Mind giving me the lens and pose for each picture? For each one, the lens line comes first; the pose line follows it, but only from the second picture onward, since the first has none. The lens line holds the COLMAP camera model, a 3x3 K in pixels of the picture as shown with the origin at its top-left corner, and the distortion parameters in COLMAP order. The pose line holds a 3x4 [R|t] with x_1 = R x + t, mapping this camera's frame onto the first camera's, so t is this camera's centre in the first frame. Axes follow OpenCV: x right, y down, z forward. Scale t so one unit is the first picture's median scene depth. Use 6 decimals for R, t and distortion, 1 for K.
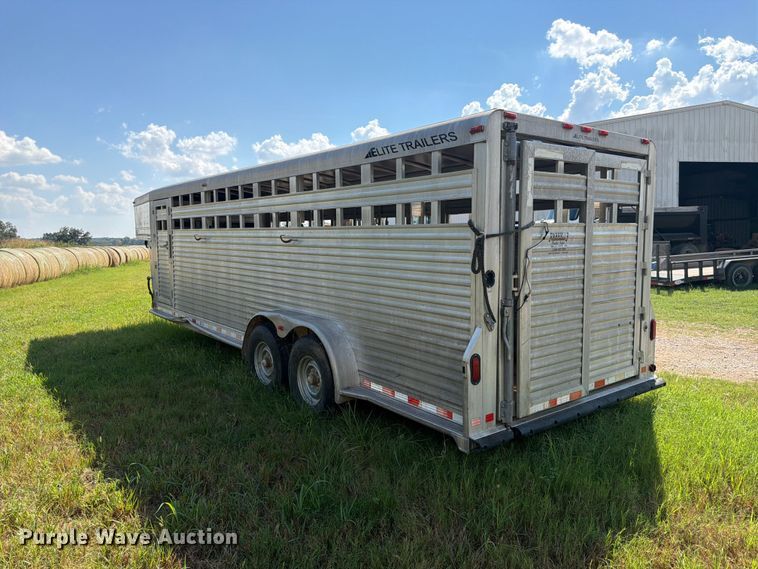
lens RADIAL K [[540.7, 0, 380.4], [0, 540.7, 291.5], [0, 0, 1]] dist [0.031306, -0.043937]
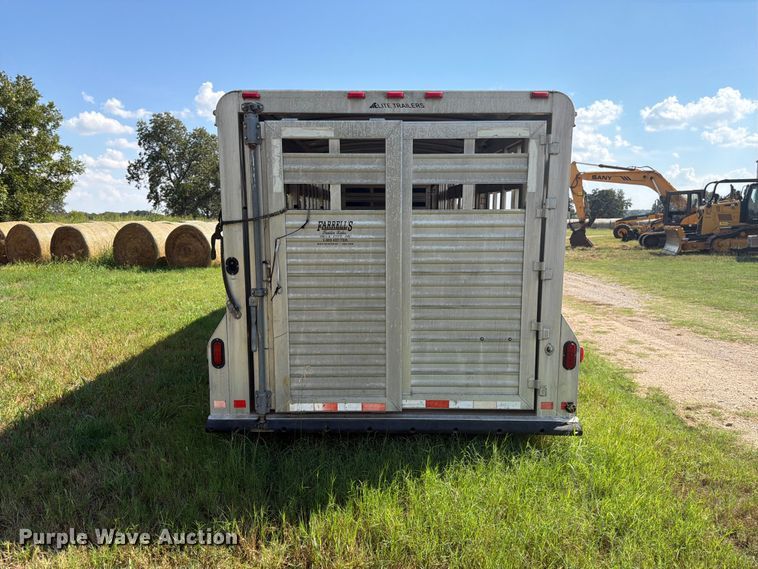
lens RADIAL K [[539.6, 0, 381.6], [0, 539.6, 301.2], [0, 0, 1]] dist [0.129591, -0.195135]
pose [[0.789158, 0.109069, -0.604429, 0.933354], [-0.072995, 0.993787, 0.084025, -0.057361], [0.609838, -0.022189, 0.792216, 0.333570]]
